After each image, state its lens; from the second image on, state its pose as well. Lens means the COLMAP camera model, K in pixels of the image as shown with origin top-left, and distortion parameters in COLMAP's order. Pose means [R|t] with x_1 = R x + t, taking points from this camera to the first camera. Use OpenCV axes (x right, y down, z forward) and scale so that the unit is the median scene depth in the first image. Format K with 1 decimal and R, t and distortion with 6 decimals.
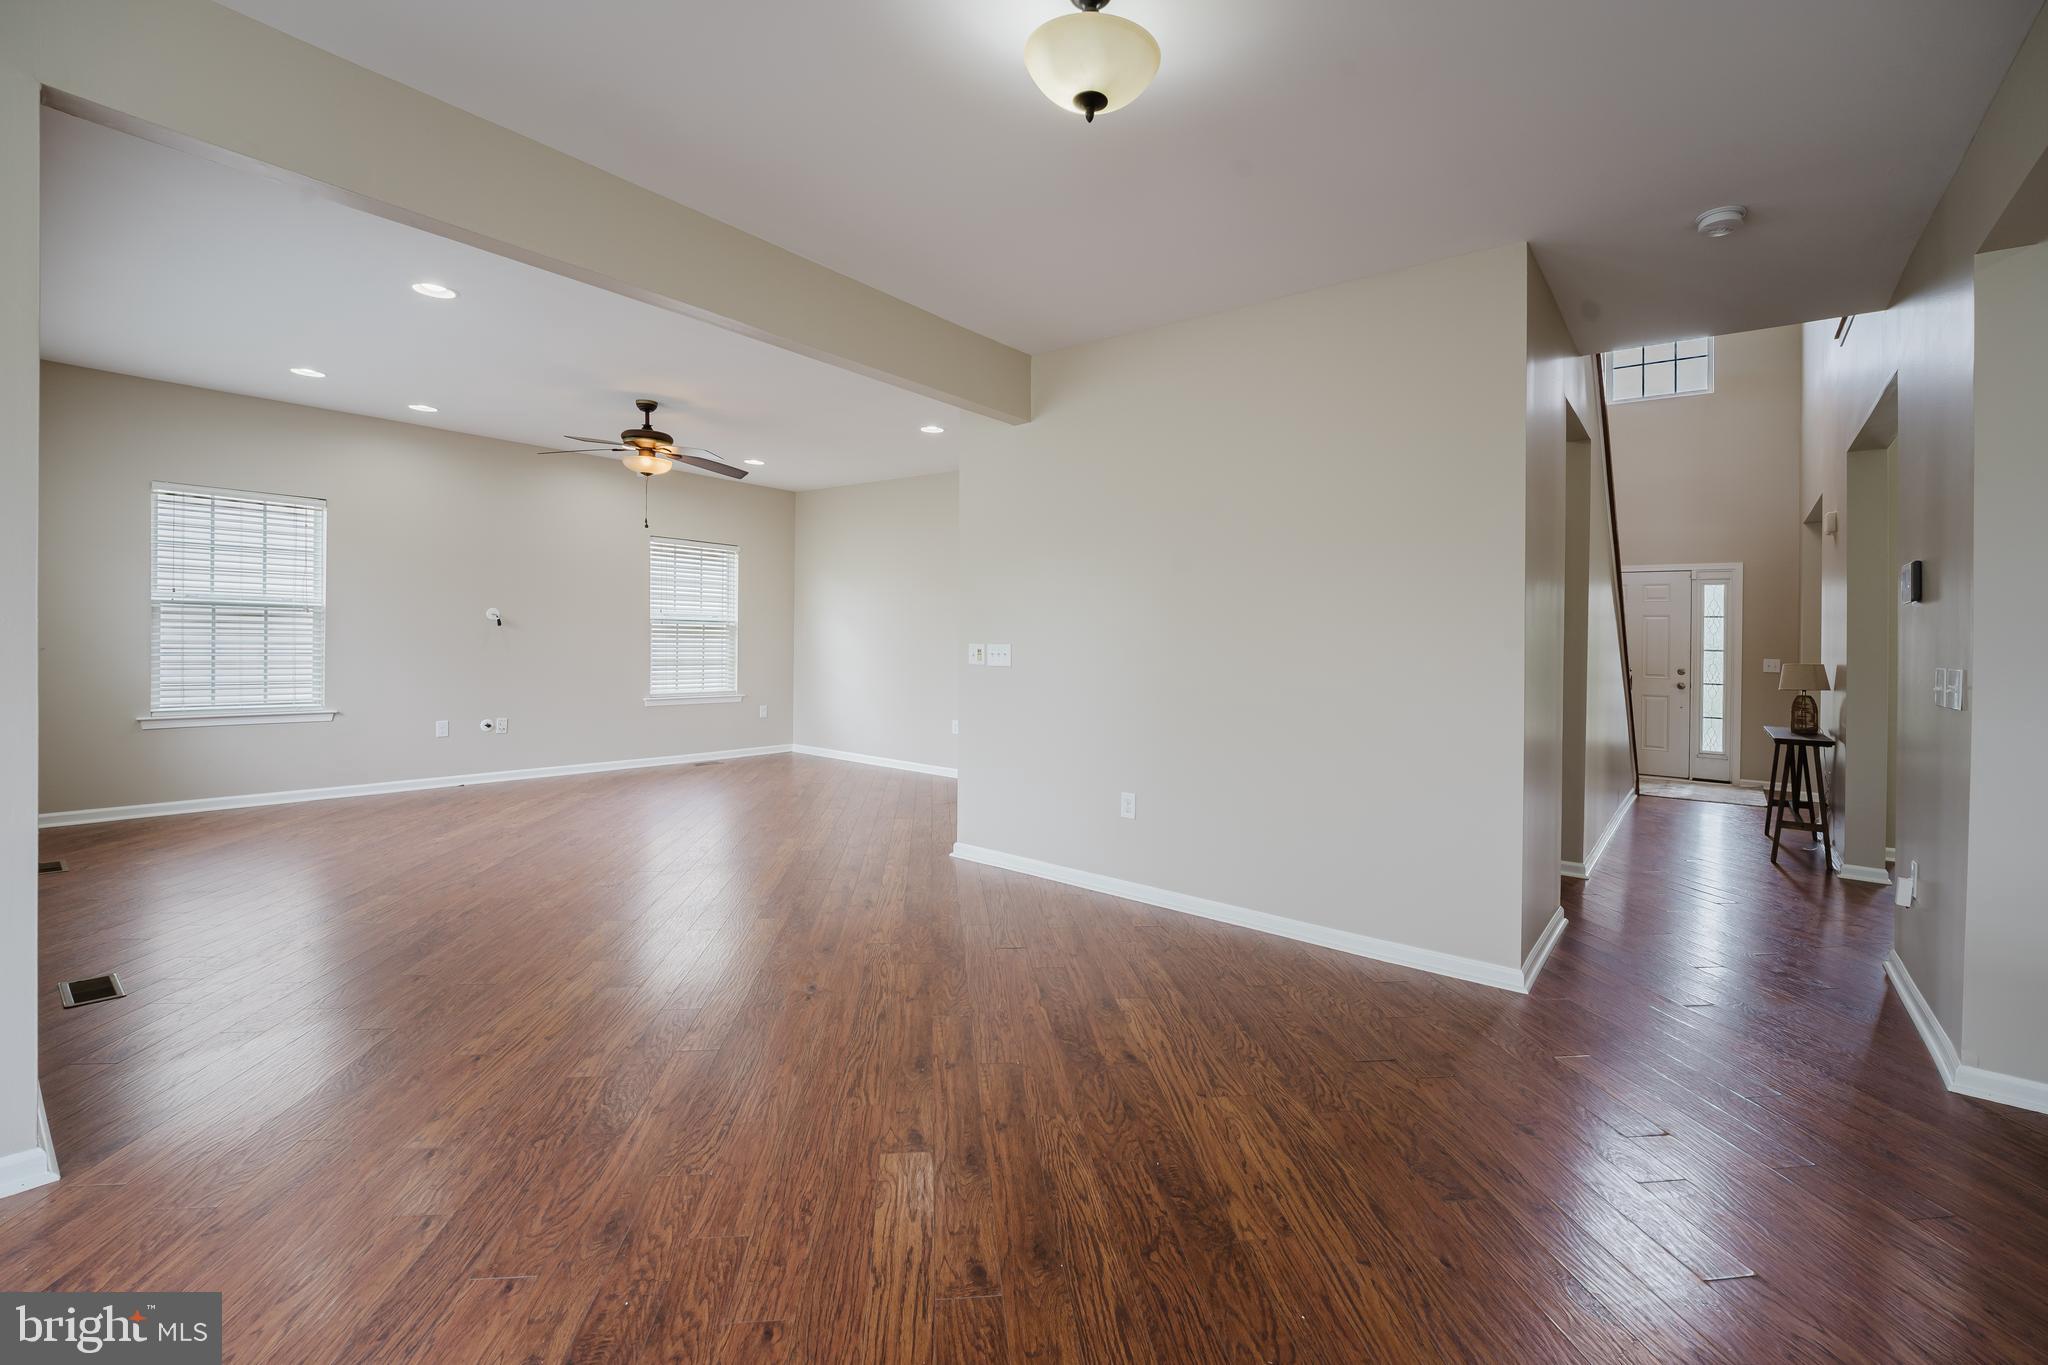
lens RADIAL K [[868.3, 0, 1048.4], [0, 868.3, 633.5], [0, 0, 1]] dist [-0.007833, -0.004617]
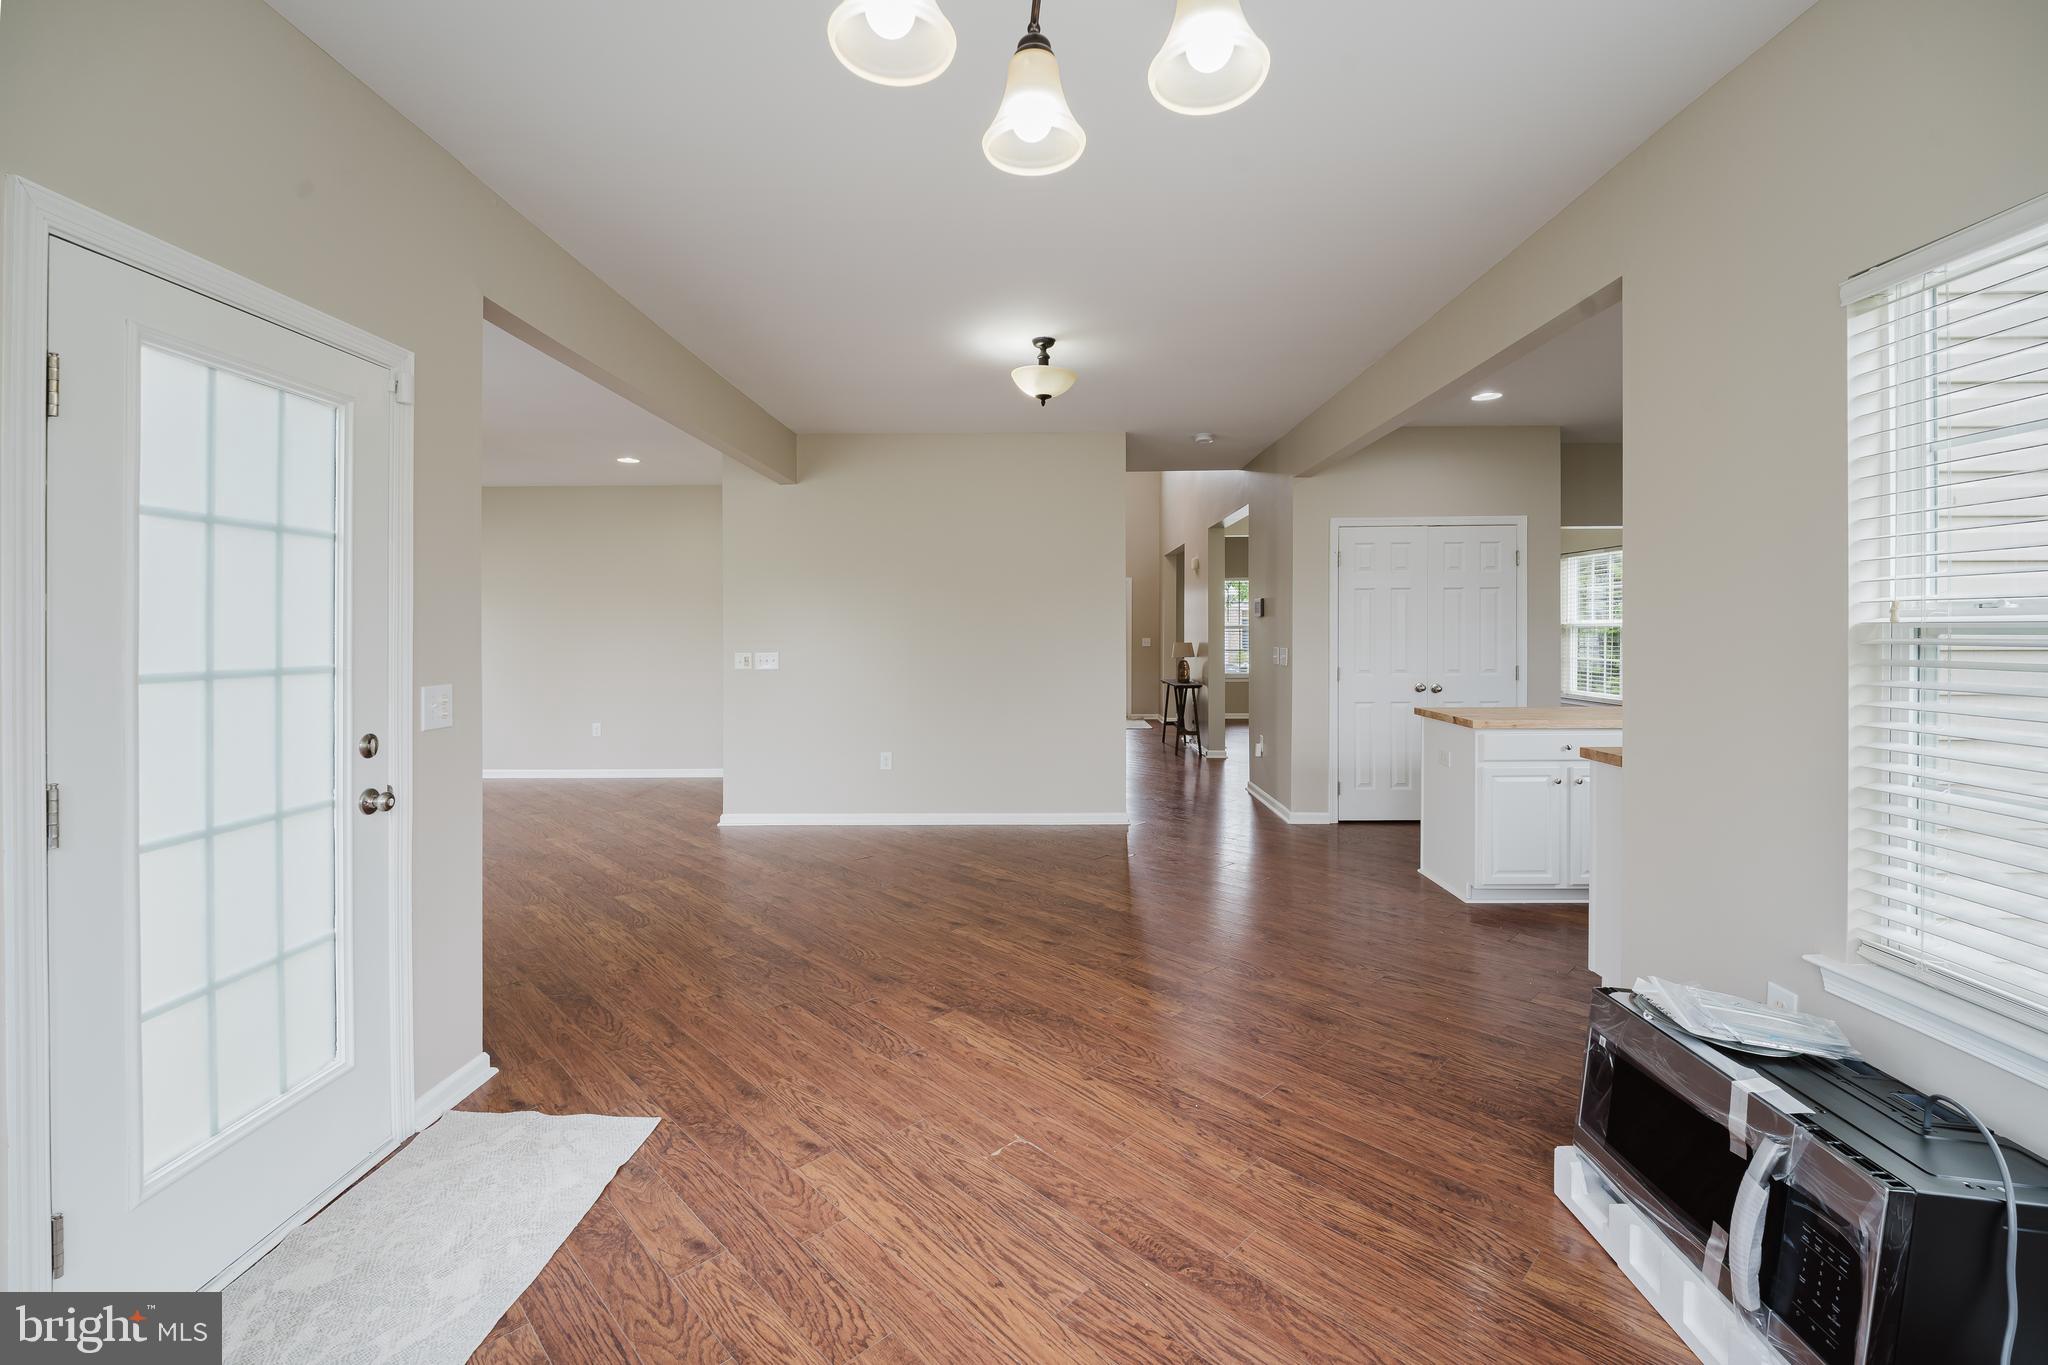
lens RADIAL K [[868.3, 0, 1052.3], [0, 868.3, 631.1], [0, 0, 1]] dist [-0.007833, -0.004617]
pose [[0.784471, -0.030689, 0.619406, -0.537208], [0.020549, 0.999513, 0.023497, -0.042663], [-0.619825, -0.005704, 0.784719, -0.284080]]
